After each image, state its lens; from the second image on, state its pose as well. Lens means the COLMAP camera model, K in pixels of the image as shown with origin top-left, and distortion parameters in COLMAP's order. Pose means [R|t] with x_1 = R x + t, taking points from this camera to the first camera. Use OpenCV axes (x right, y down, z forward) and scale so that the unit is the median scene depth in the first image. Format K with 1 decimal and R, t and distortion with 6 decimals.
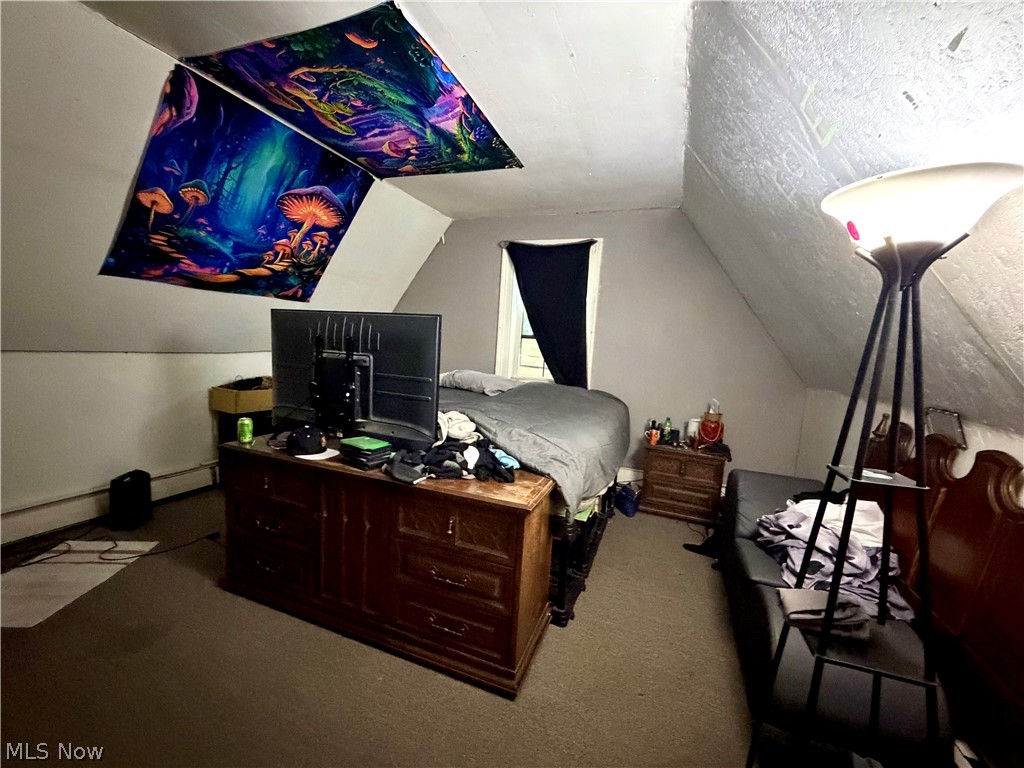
lens RADIAL K [[405.4, 0, 510.7], [0, 405.4, 386.7], [0, 0, 1]] dist [-0.000358, -0.000080]
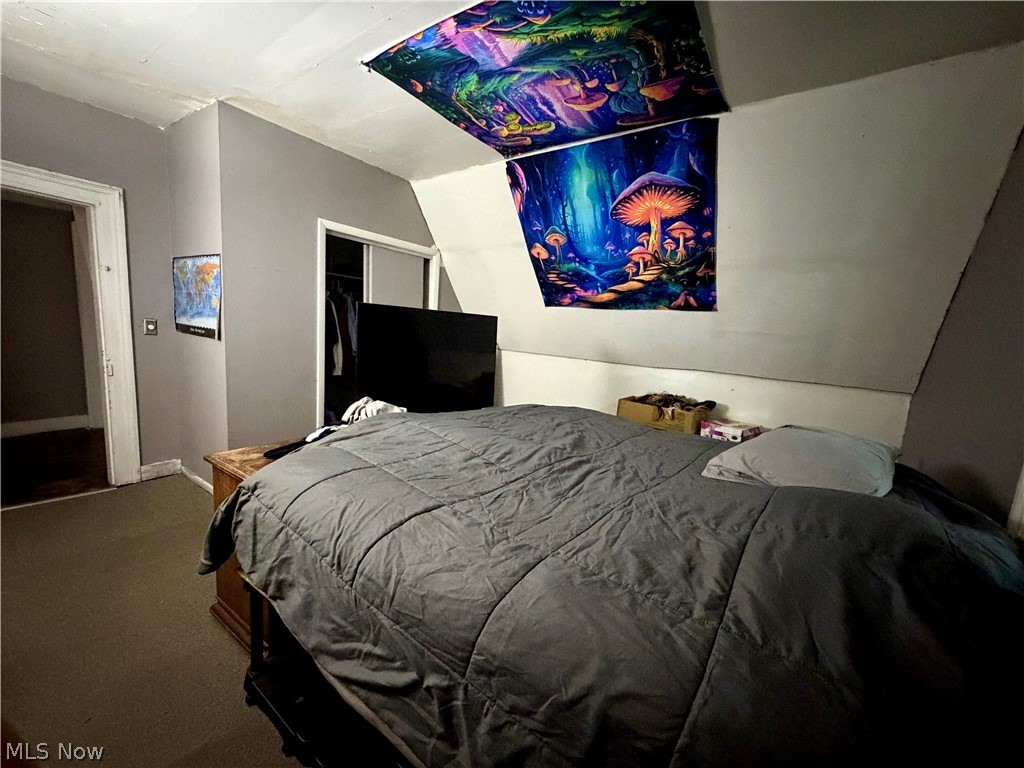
lens RADIAL K [[405.4, 0, 506.8], [0, 405.4, 385.2], [0, 0, 1]] dist [-0.000358, -0.000080]
pose [[-0.222525, 0.059631, -0.973102, 0.519081], [-0.184956, 0.977419, 0.102191, -0.094235], [0.957222, 0.202721, -0.206471, 1.077536]]
